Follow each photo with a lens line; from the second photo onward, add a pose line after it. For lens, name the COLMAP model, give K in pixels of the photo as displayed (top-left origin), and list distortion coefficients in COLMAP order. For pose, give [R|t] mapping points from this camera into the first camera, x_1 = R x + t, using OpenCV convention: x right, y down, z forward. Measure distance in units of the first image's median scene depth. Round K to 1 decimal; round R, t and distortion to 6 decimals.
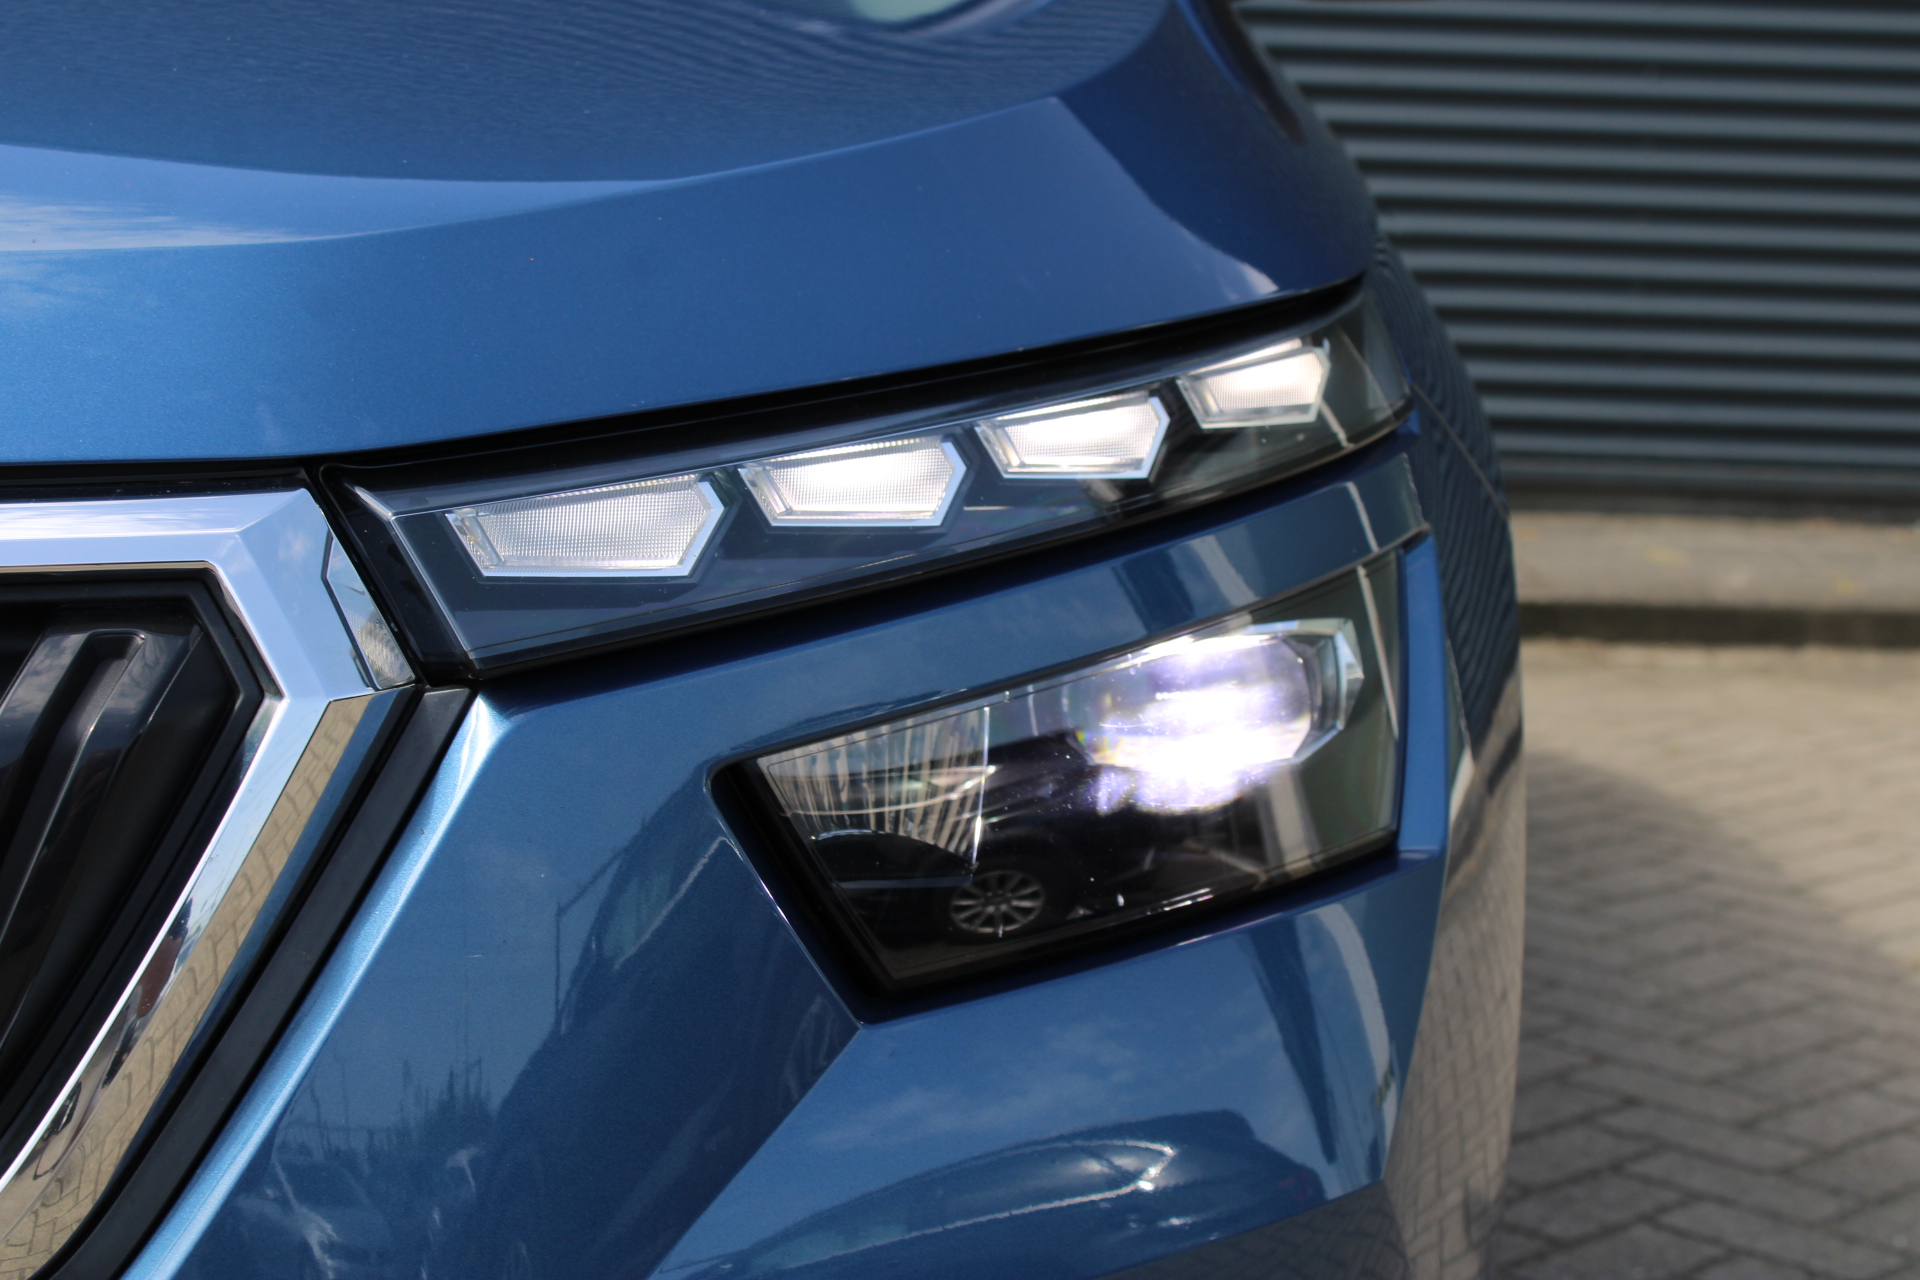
lens RADIAL K [[3558.0, 0, 965.2], [0, 3558.0, 652.1], [0, 0, 1]] dist [0.079993, 0.000000]
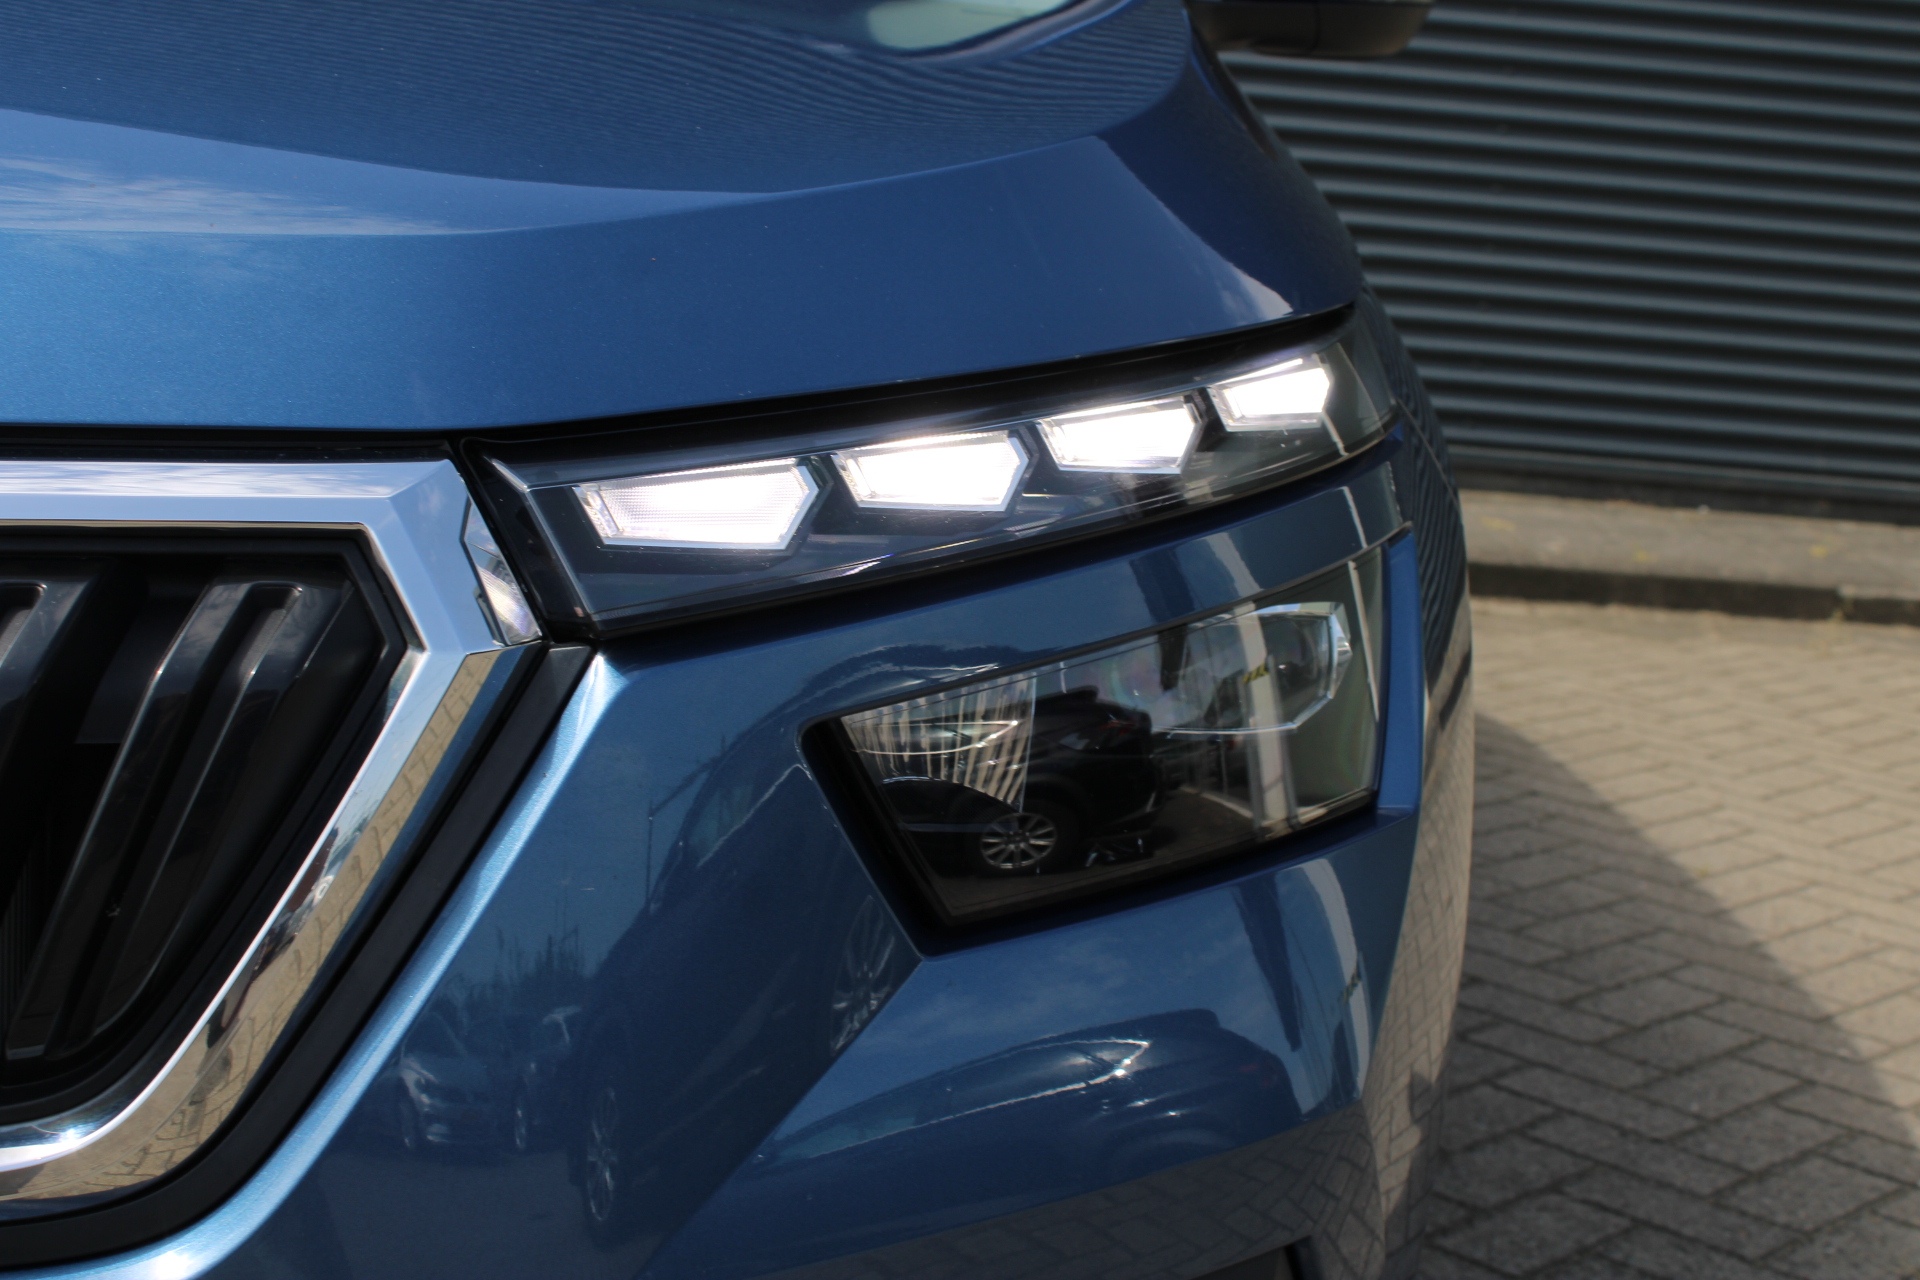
lens RADIAL K [[2878.6, 0, 967.2], [0, 2878.6, 635.4], [0, 0, 1]] dist [0.023355, 0.000000]
pose [[0.998864, 0.042514, 0.021527, -0.034050], [-0.042977, 0.998845, 0.021501, -0.014461], [-0.020588, -0.022402, 0.999537, 0.083180]]
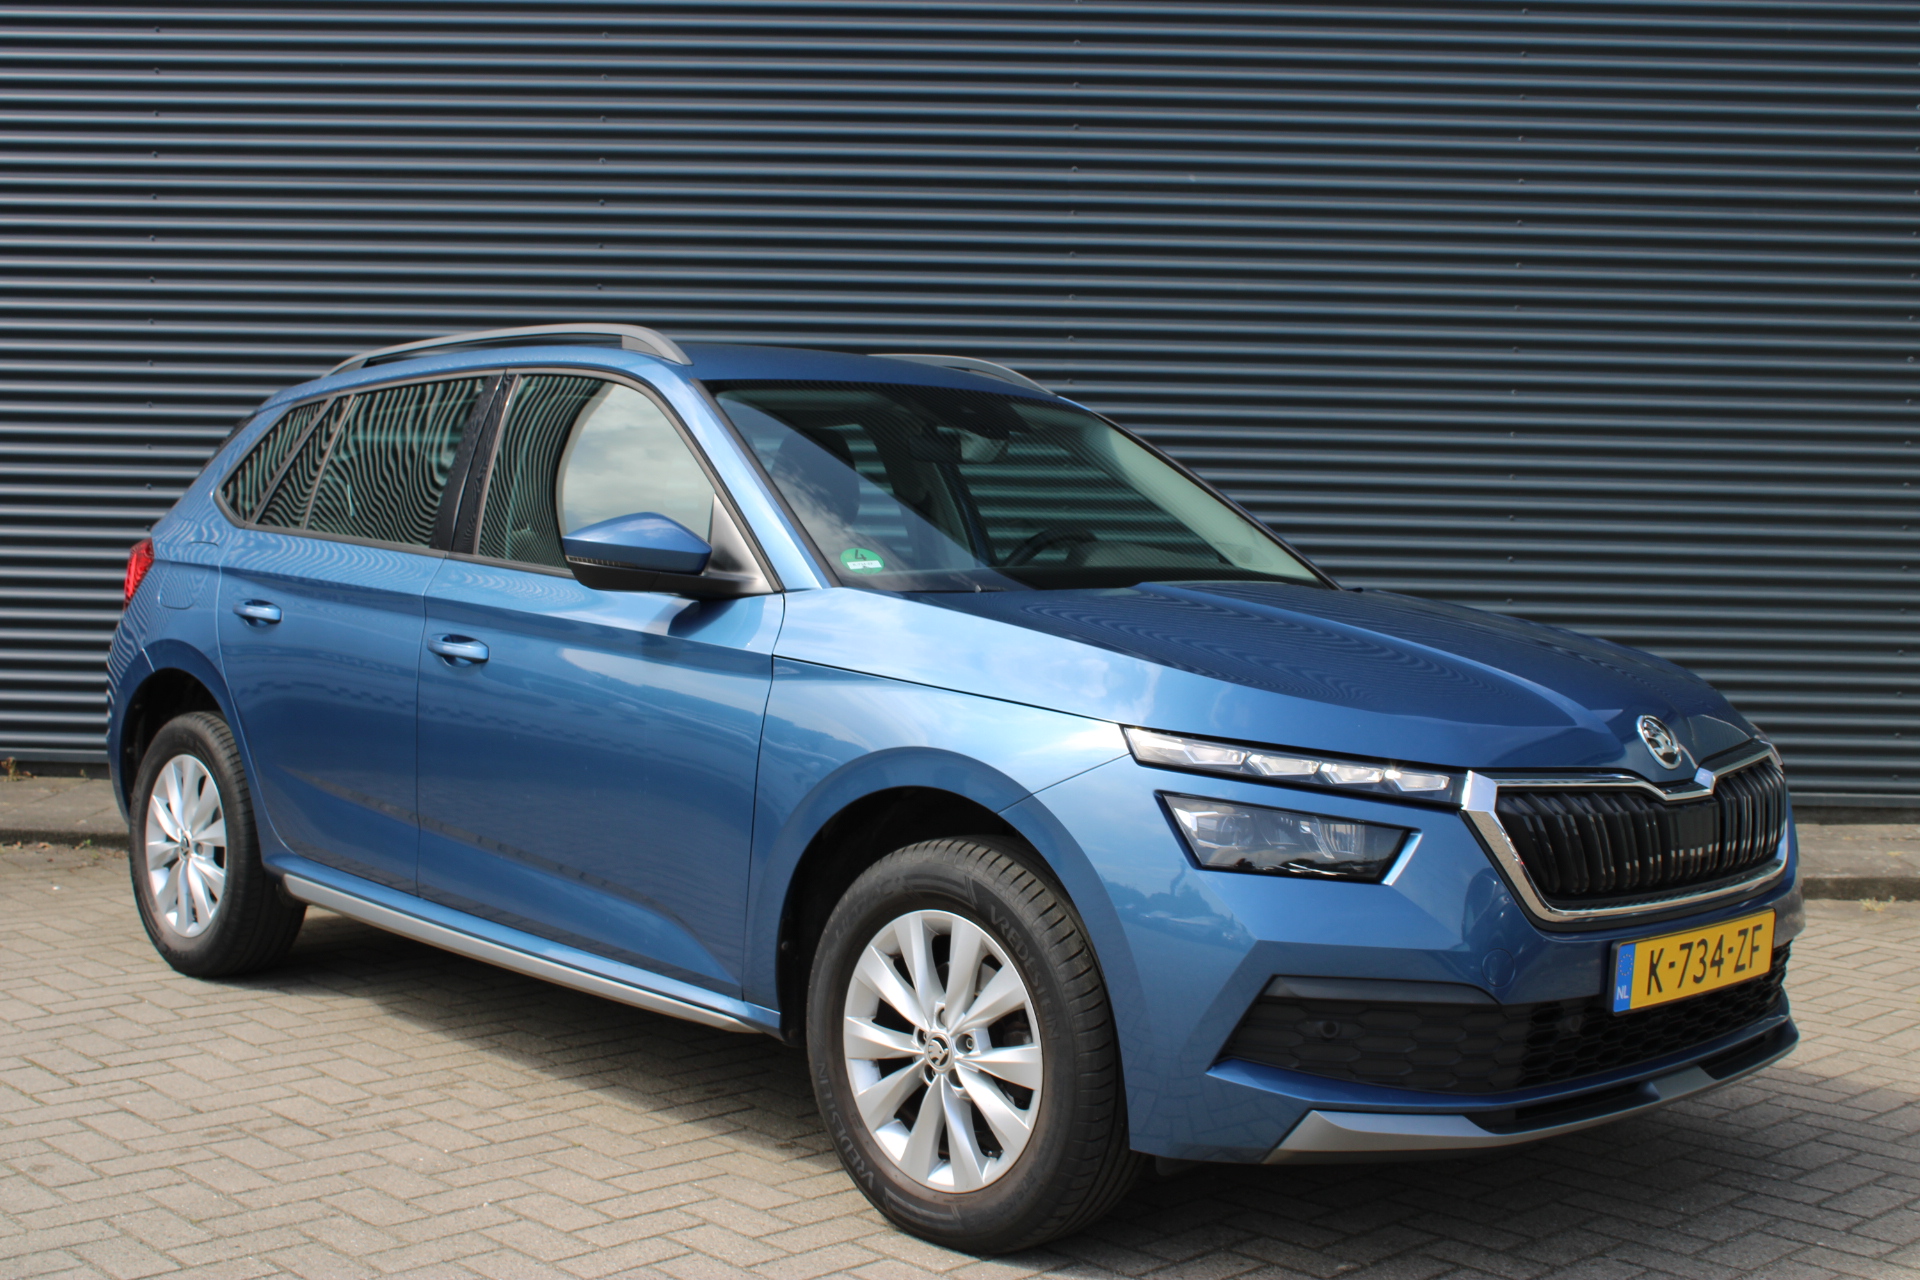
lens RADIAL K [[2397.9, 0, 959.4], [0, 2397.9, 639.1], [0, 0, 1]] dist [-0.022695, 0.000000]
pose [[0.999505, -0.014522, -0.027919, -0.267482], [0.011600, 0.994705, -0.102115, -0.056511], [0.029254, 0.101741, 0.994381, -0.986440]]
